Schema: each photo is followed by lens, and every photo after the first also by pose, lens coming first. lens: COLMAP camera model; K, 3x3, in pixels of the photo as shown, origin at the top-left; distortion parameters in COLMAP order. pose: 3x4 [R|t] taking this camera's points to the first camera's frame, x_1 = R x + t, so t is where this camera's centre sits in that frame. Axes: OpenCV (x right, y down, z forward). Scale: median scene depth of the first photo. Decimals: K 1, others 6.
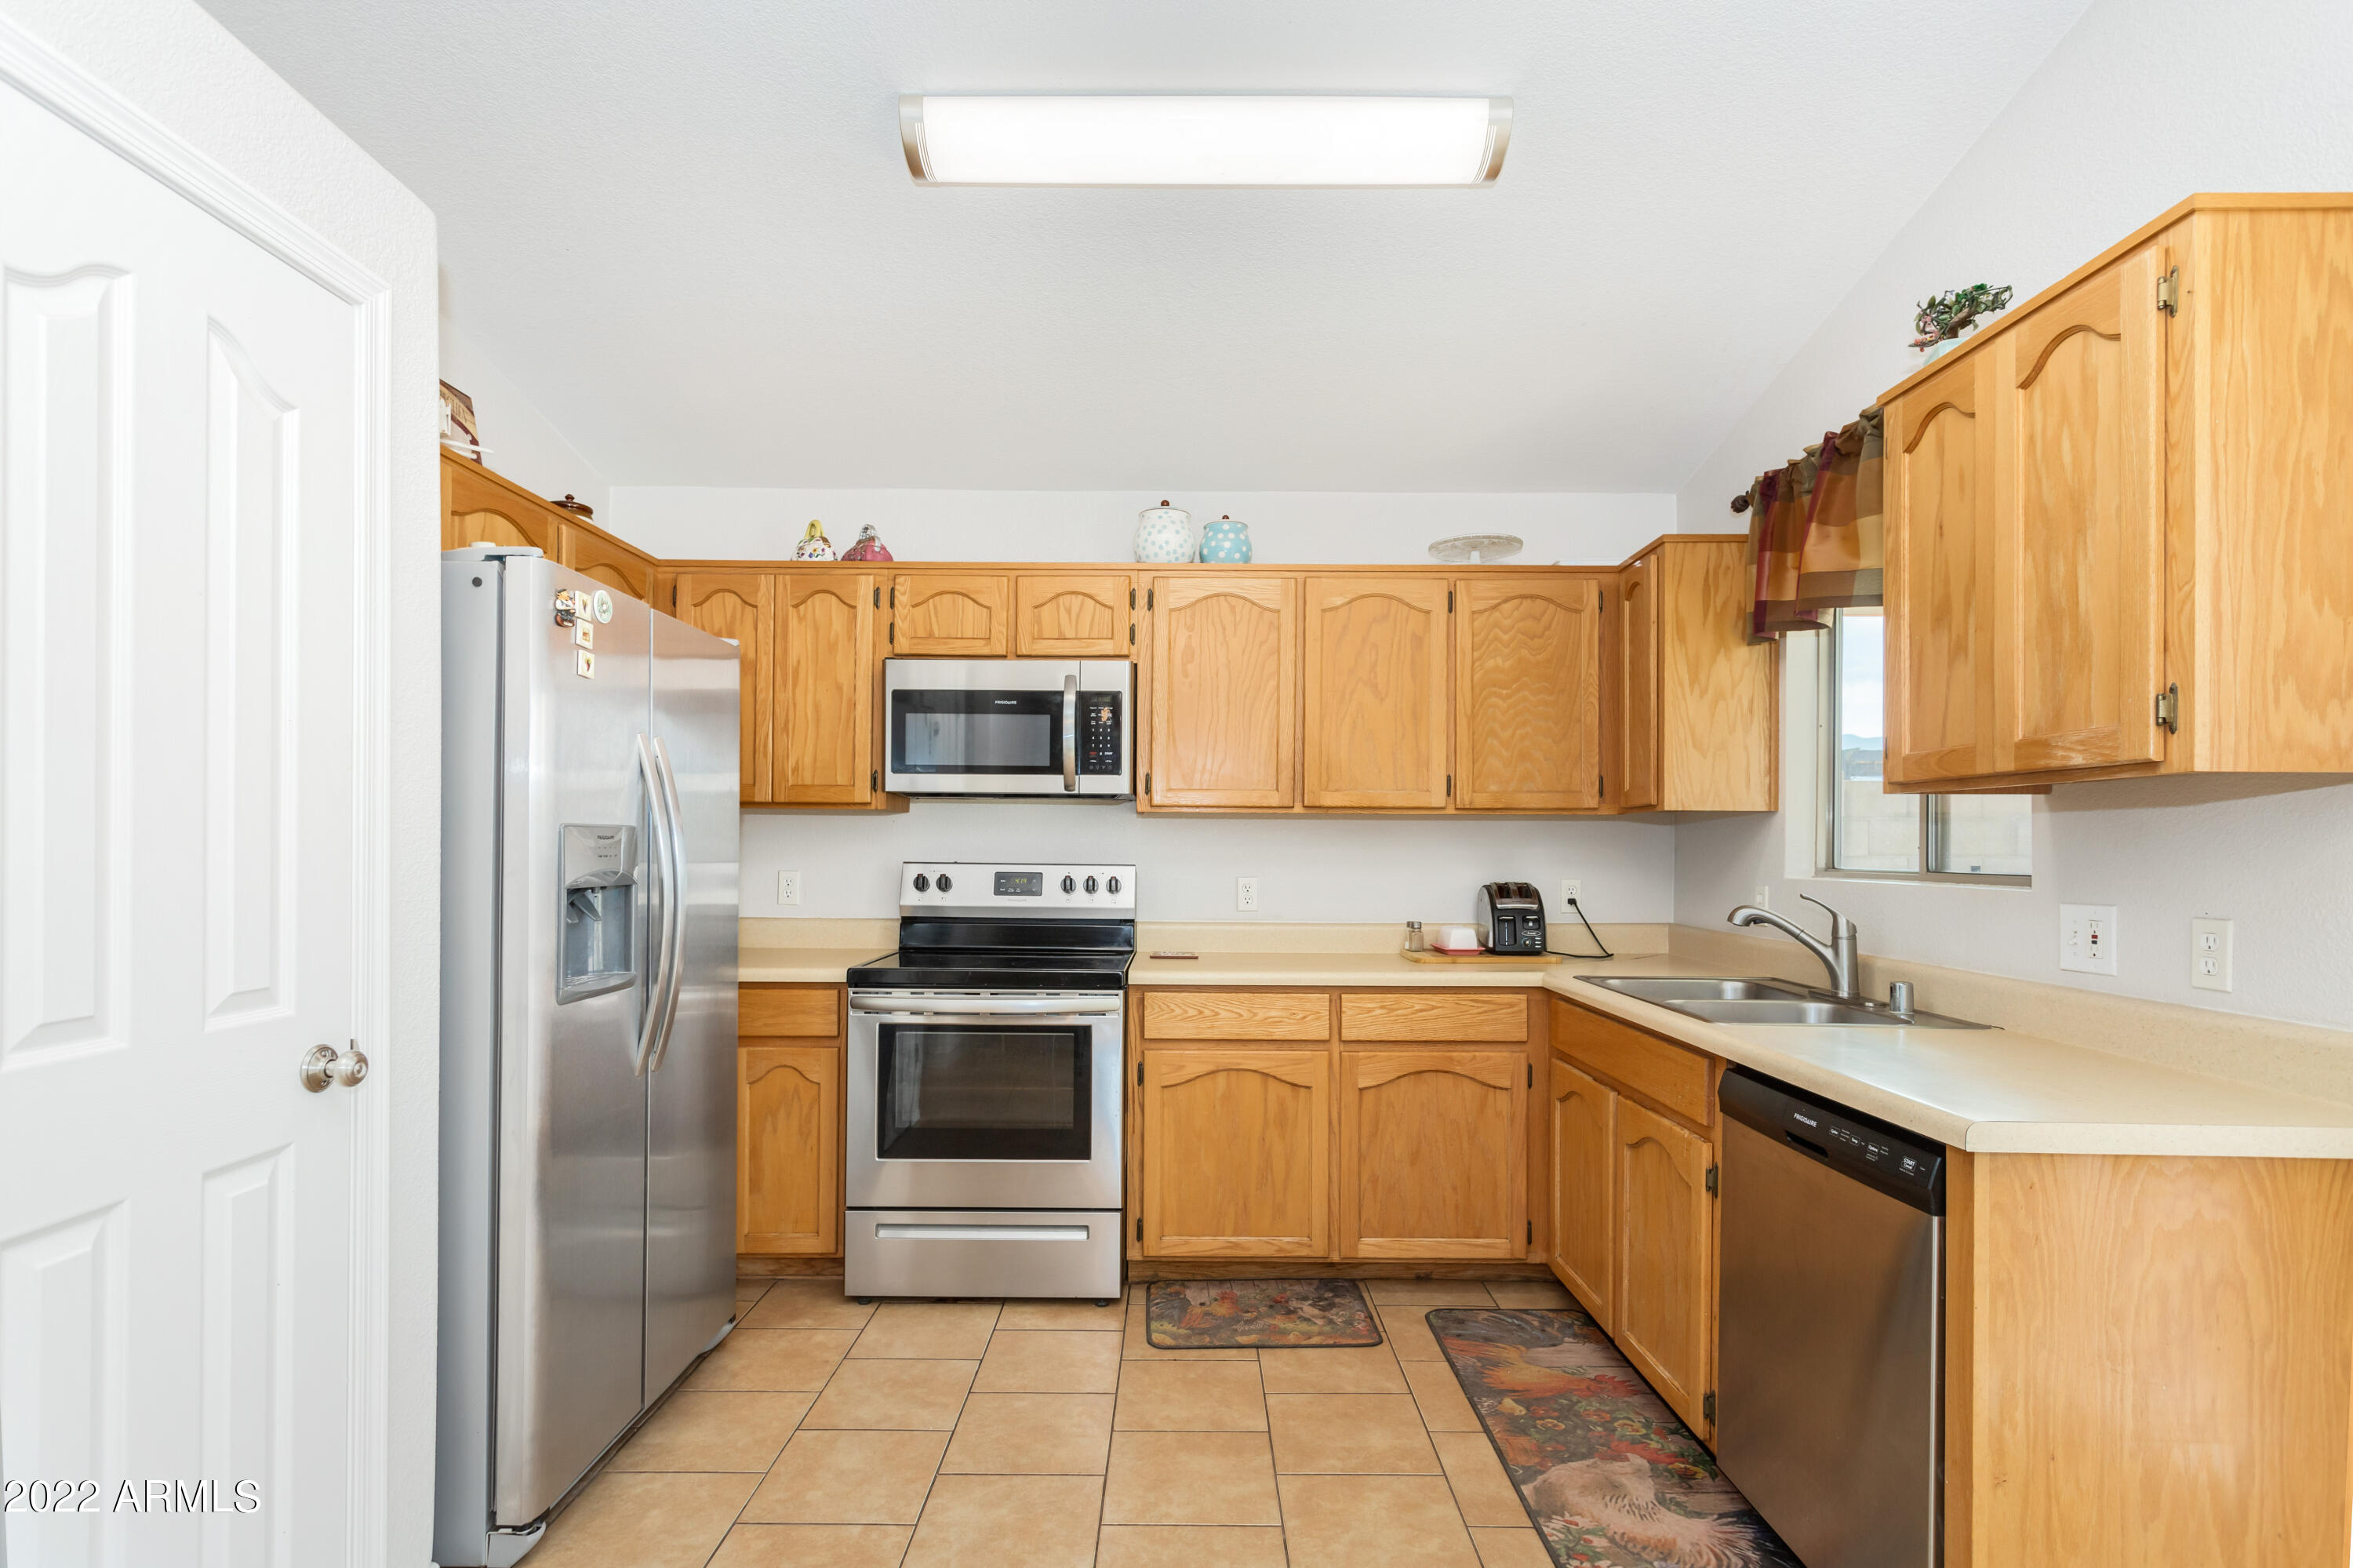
lens RADIAL K [[1136.0, 0, 1174.3], [0, 1136.0, 851.2], [0, 0, 1]] dist [0.001213, 0.001027]
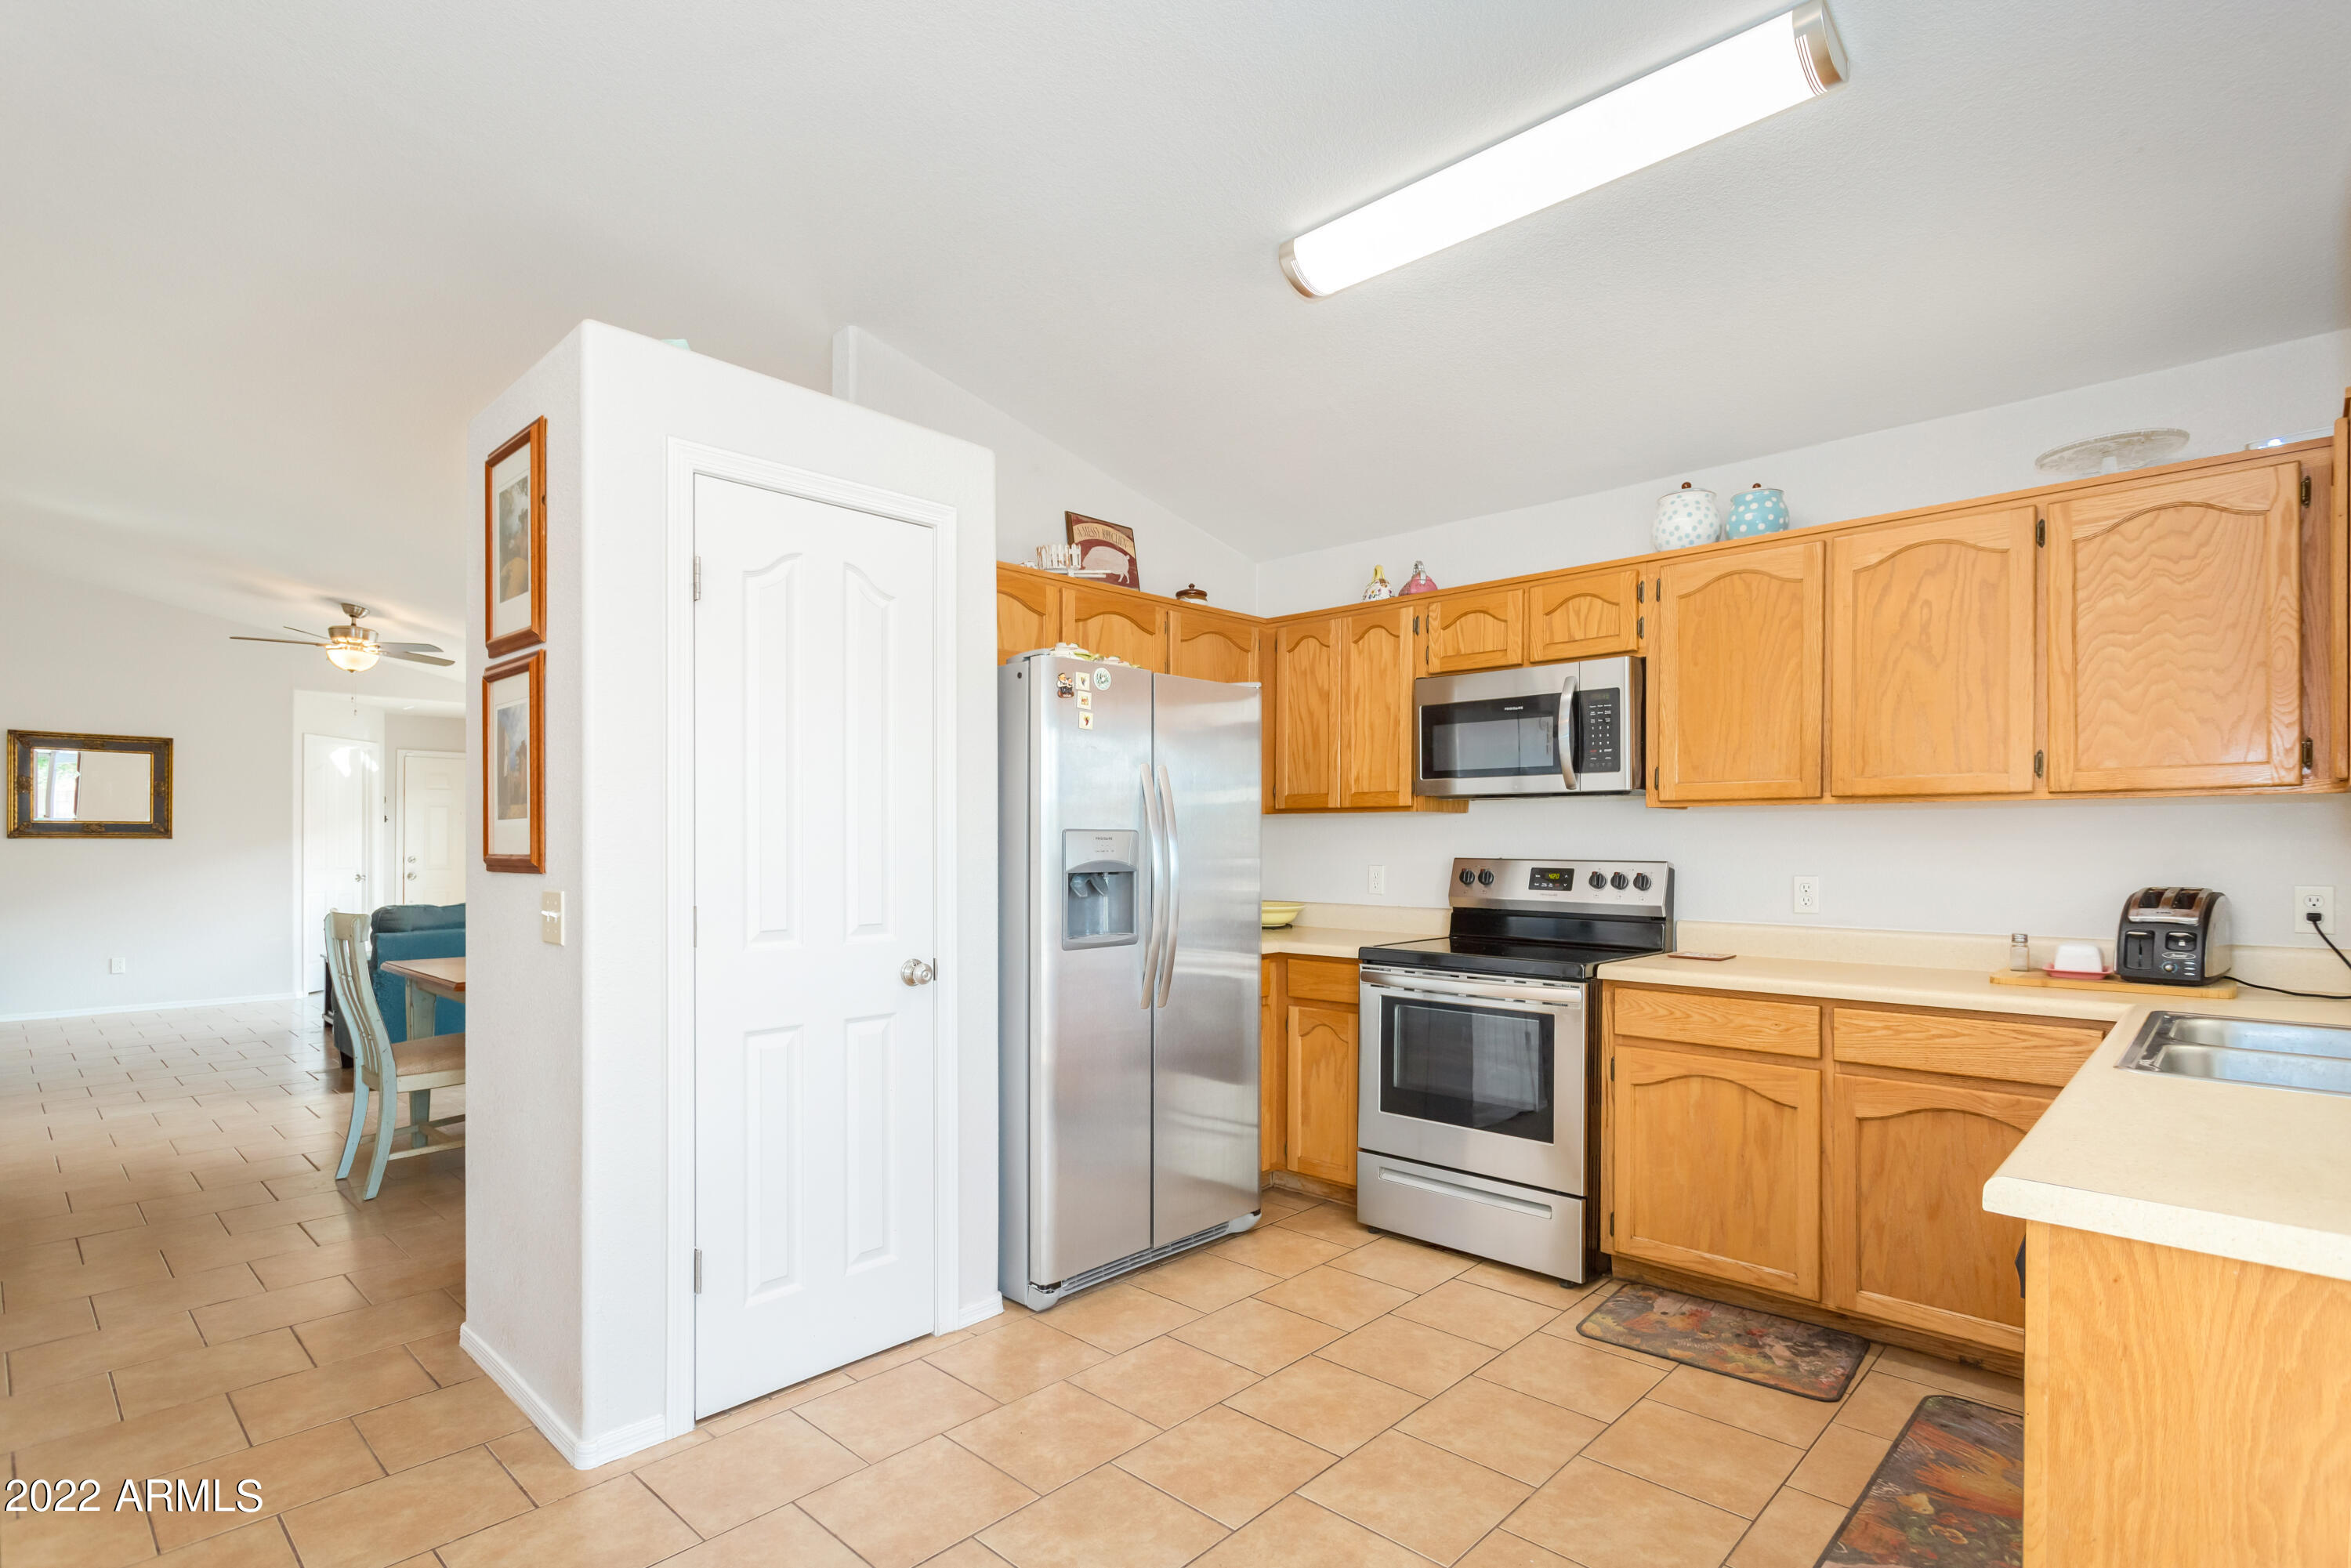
lens RADIAL K [[1135.0, 0, 1173.3], [0, 1135.0, 851.1], [0, 0, 1]] dist [0.001213, 0.001027]
pose [[0.728172, 0.000010, -0.685394, 0.376142], [0.000424, 1.000000, 0.000465, 0.002817], [0.685394, -0.000629, 0.728172, 0.003550]]
